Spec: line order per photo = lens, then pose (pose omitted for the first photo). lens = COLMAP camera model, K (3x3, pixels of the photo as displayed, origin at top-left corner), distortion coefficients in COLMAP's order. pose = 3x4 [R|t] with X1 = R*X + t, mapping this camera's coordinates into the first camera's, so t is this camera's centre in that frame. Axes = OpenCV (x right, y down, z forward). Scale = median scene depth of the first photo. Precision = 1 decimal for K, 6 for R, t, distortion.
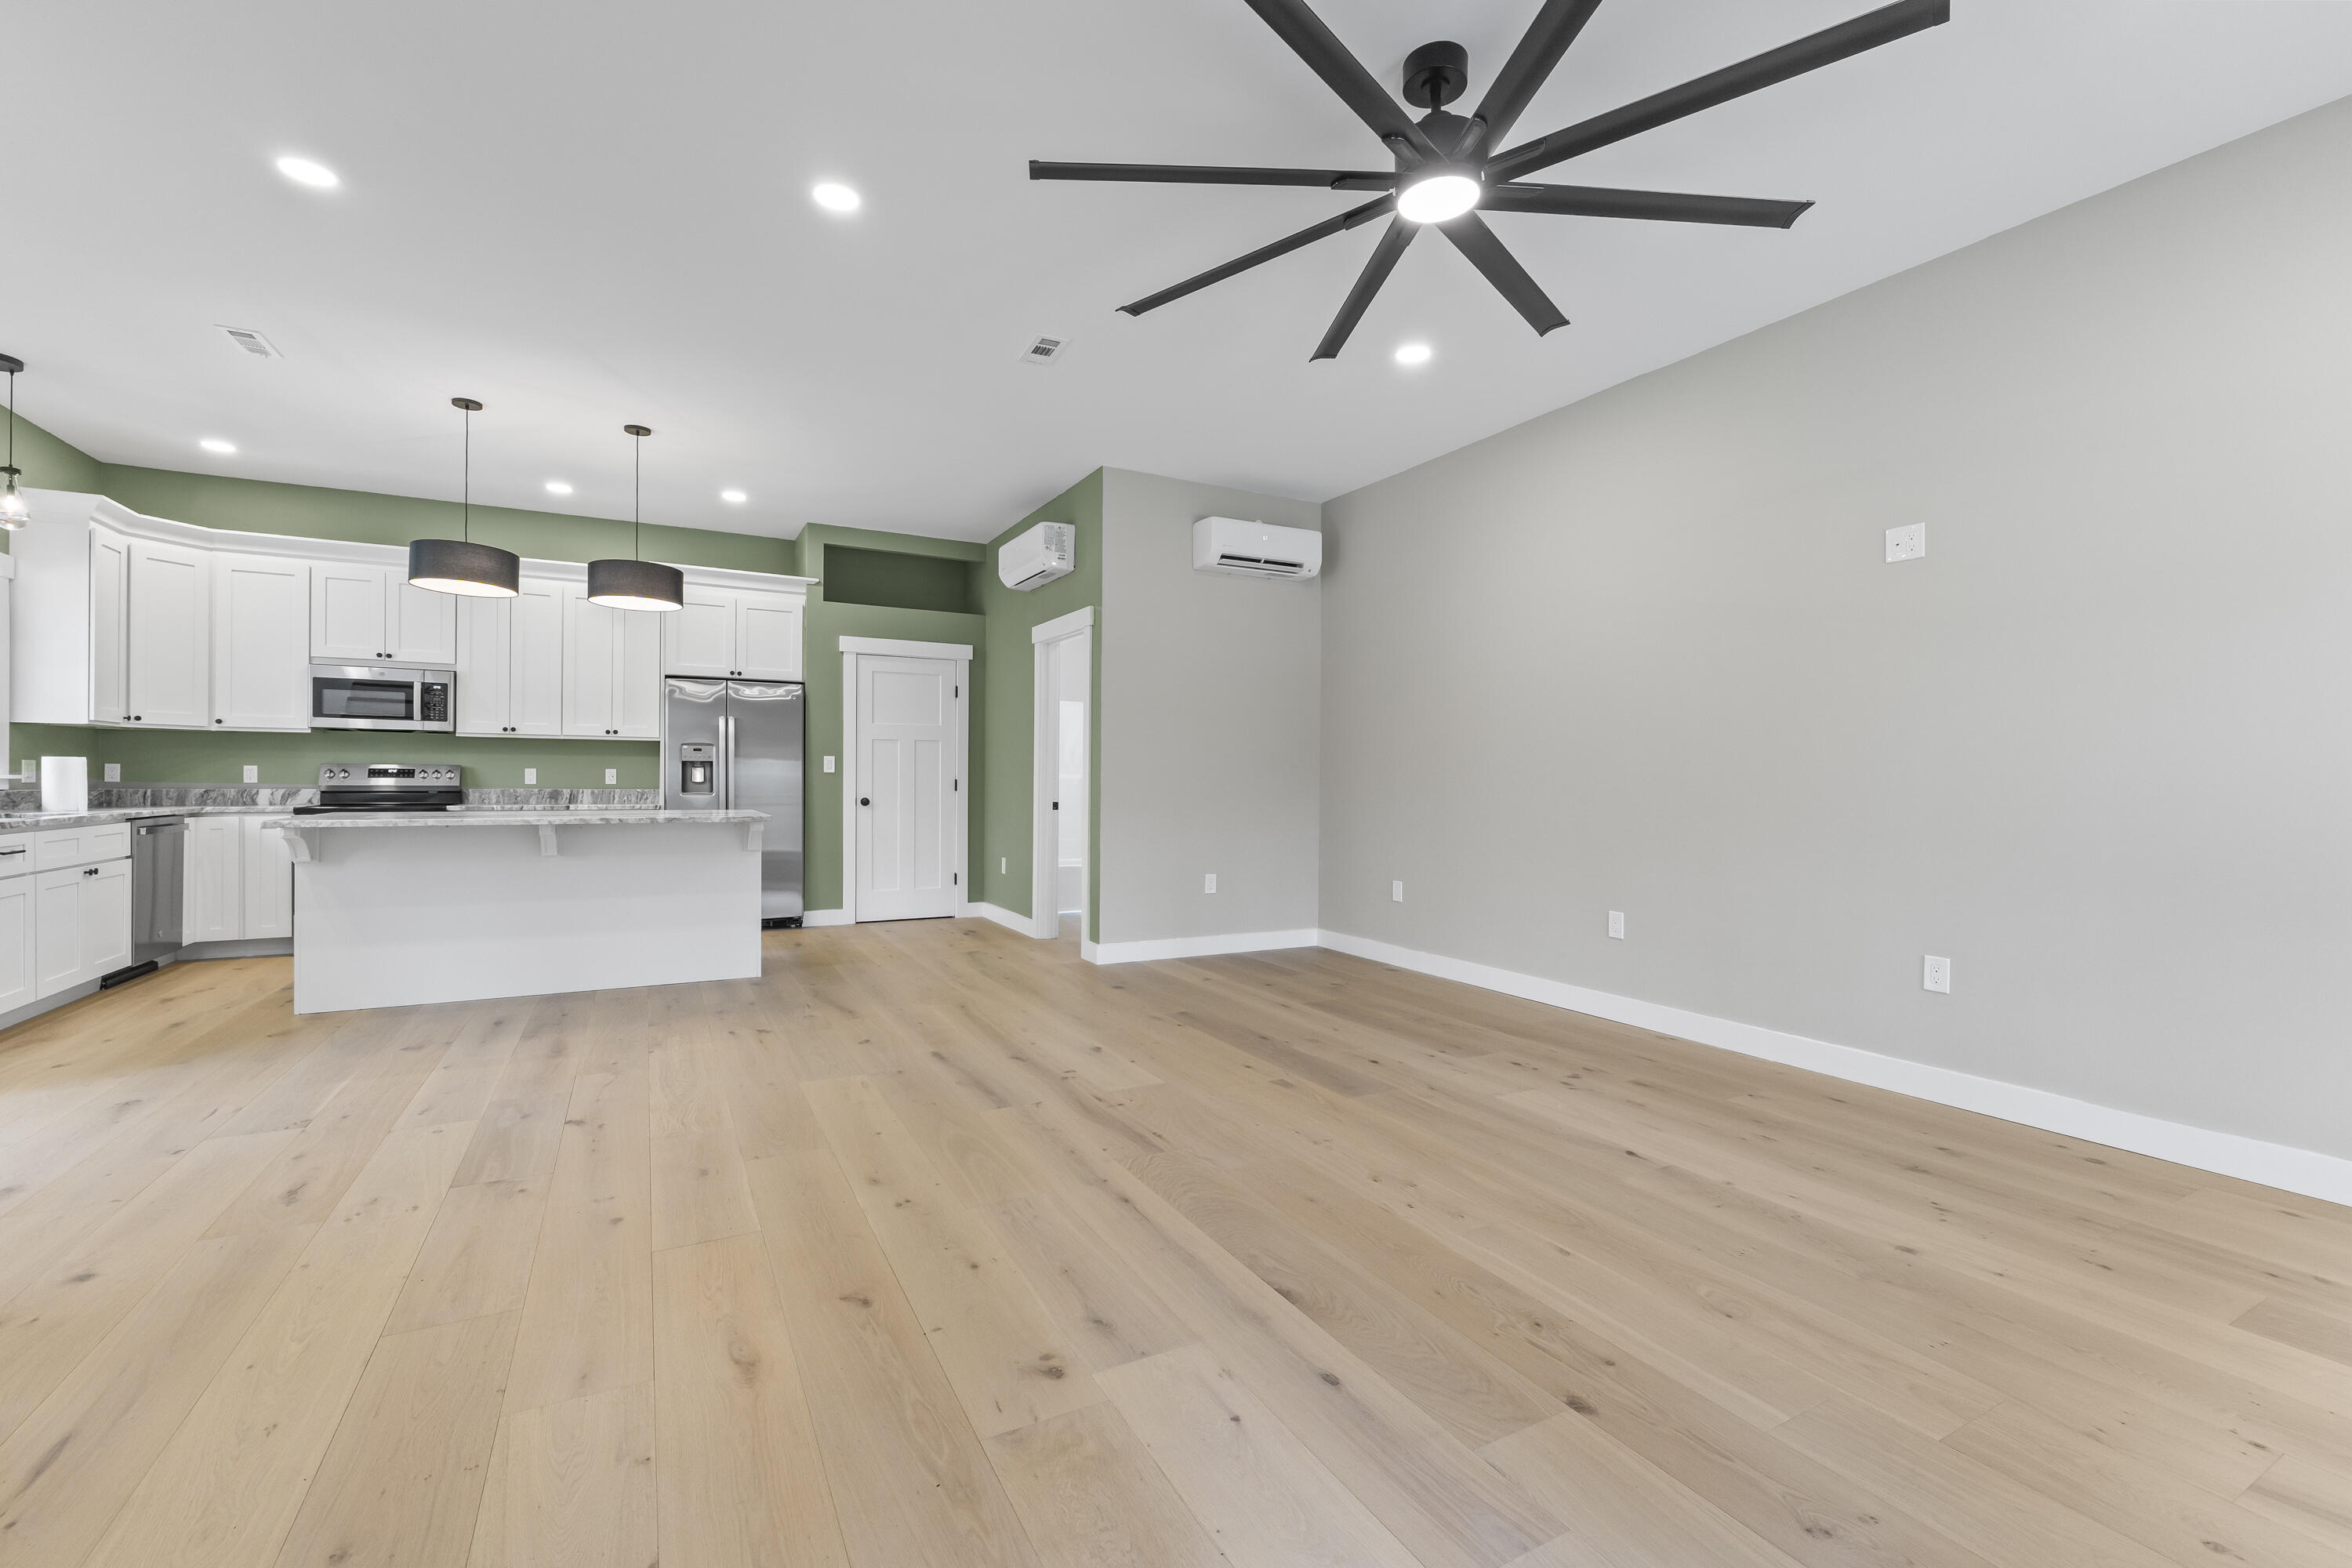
lens RADIAL K [[988.6, 0, 1172.1], [0, 988.6, 784.7], [0, 0, 1]] dist [-0.009491, 0.001528]
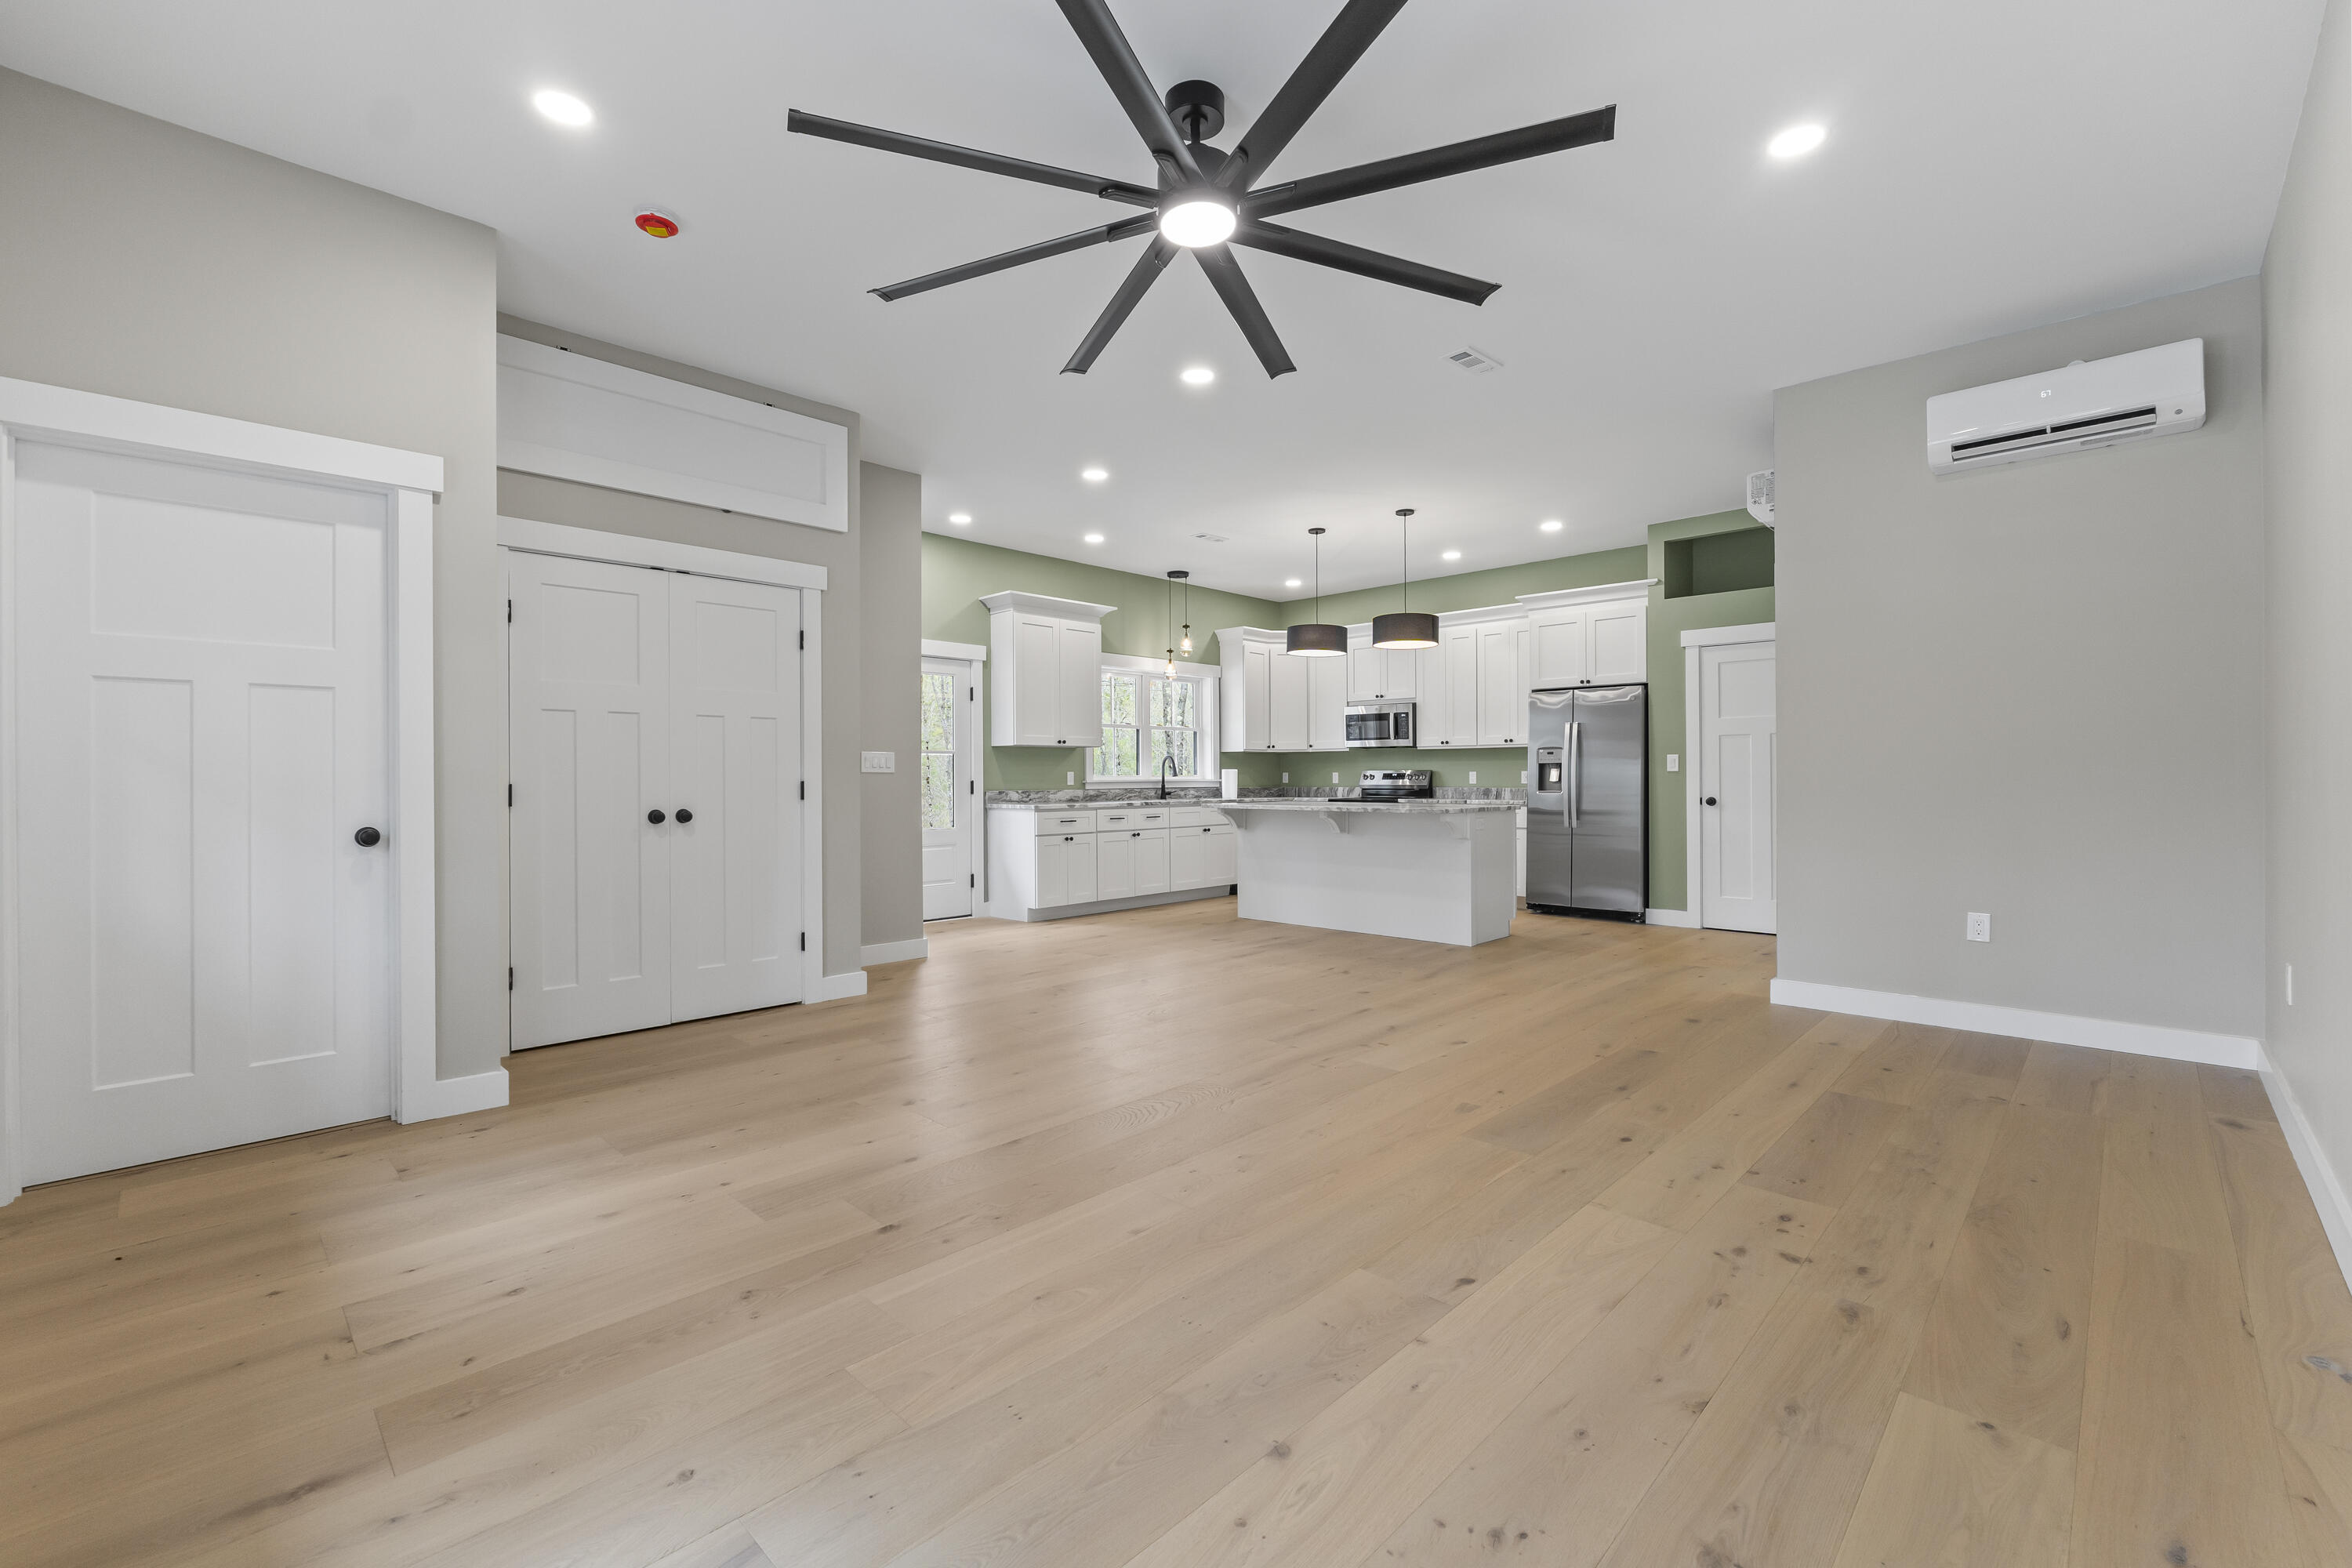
lens RADIAL K [[988.6, 0, 1178.3], [0, 988.6, 780.3], [0, 0, 1]] dist [-0.009491, 0.001528]
pose [[0.301850, -0.006034, -0.953336, 0.518839], [0.000251, 0.999980, -0.006250, 0.003133], [0.953355, 0.001647, 0.301845, 0.270748]]
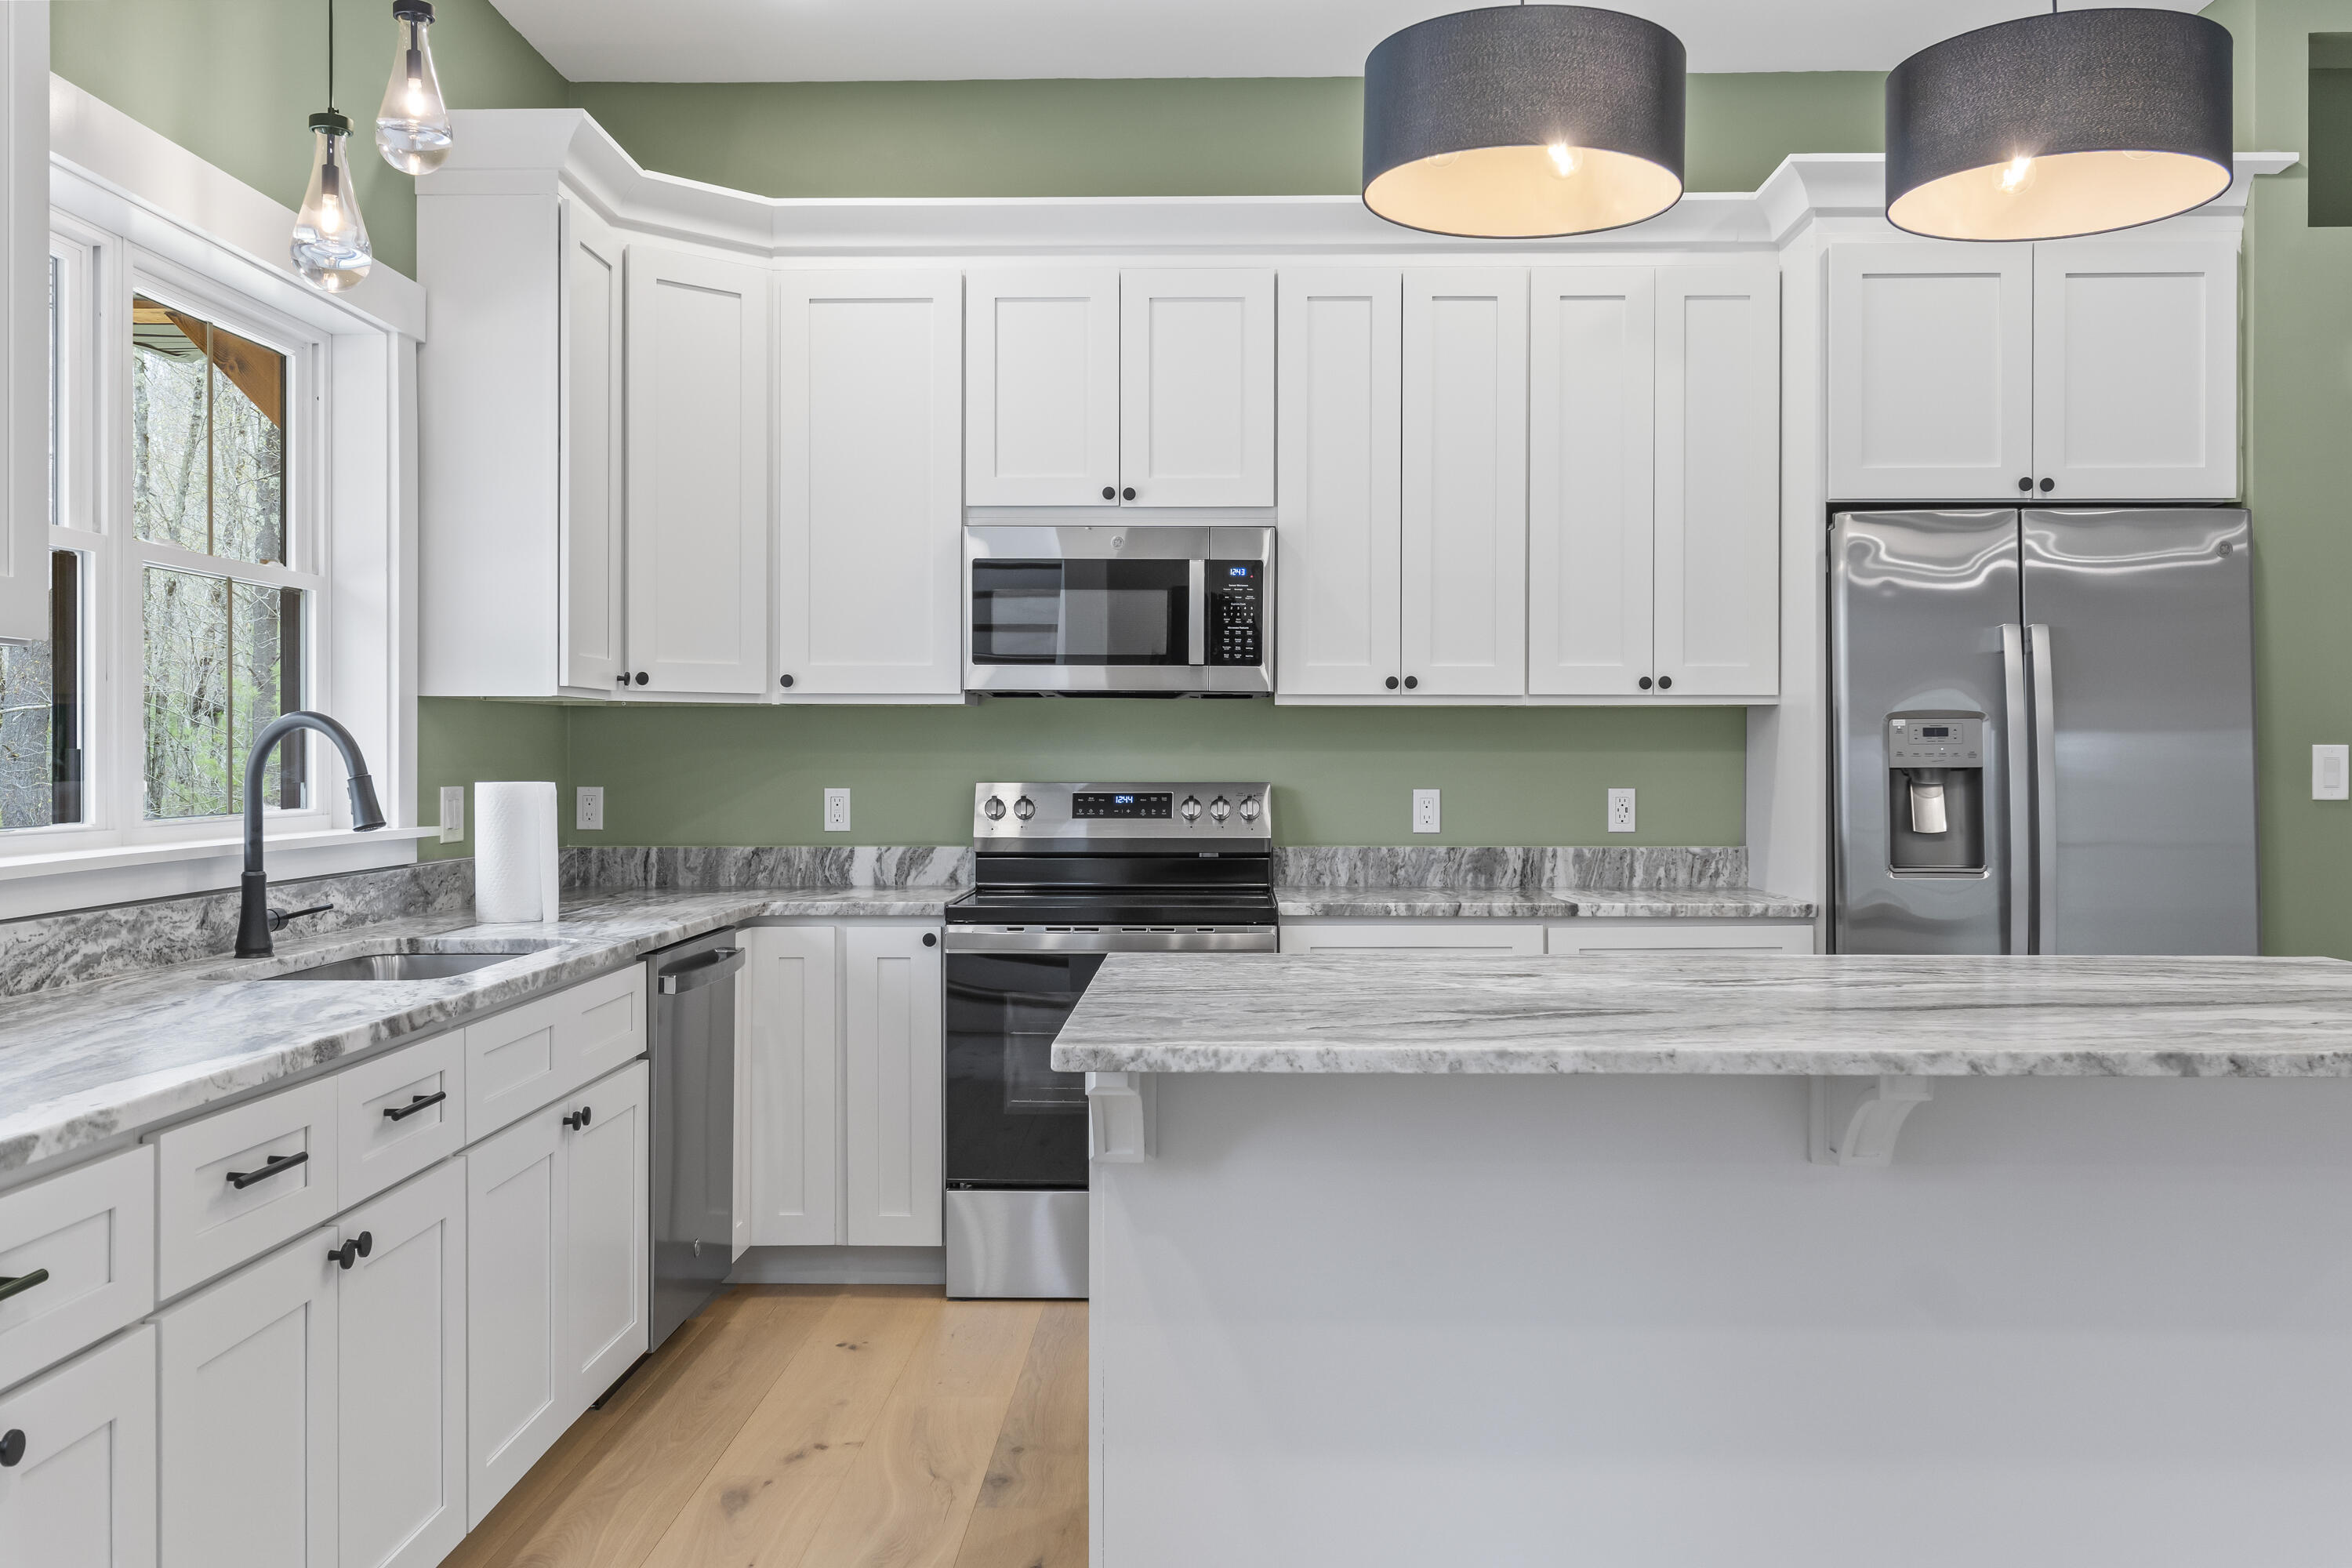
lens RADIAL K [[2009.1, 0, 1182.0], [0, 2009.1, 763.4], [0, 0, 1]] dist [-0.012377, 0.018076]
pose [[0.870499, -0.005742, -0.492136, -0.409949], [0.003673, 0.999980, -0.005172, -0.025058], [0.492156, 0.002695, 0.870503, 0.351498]]
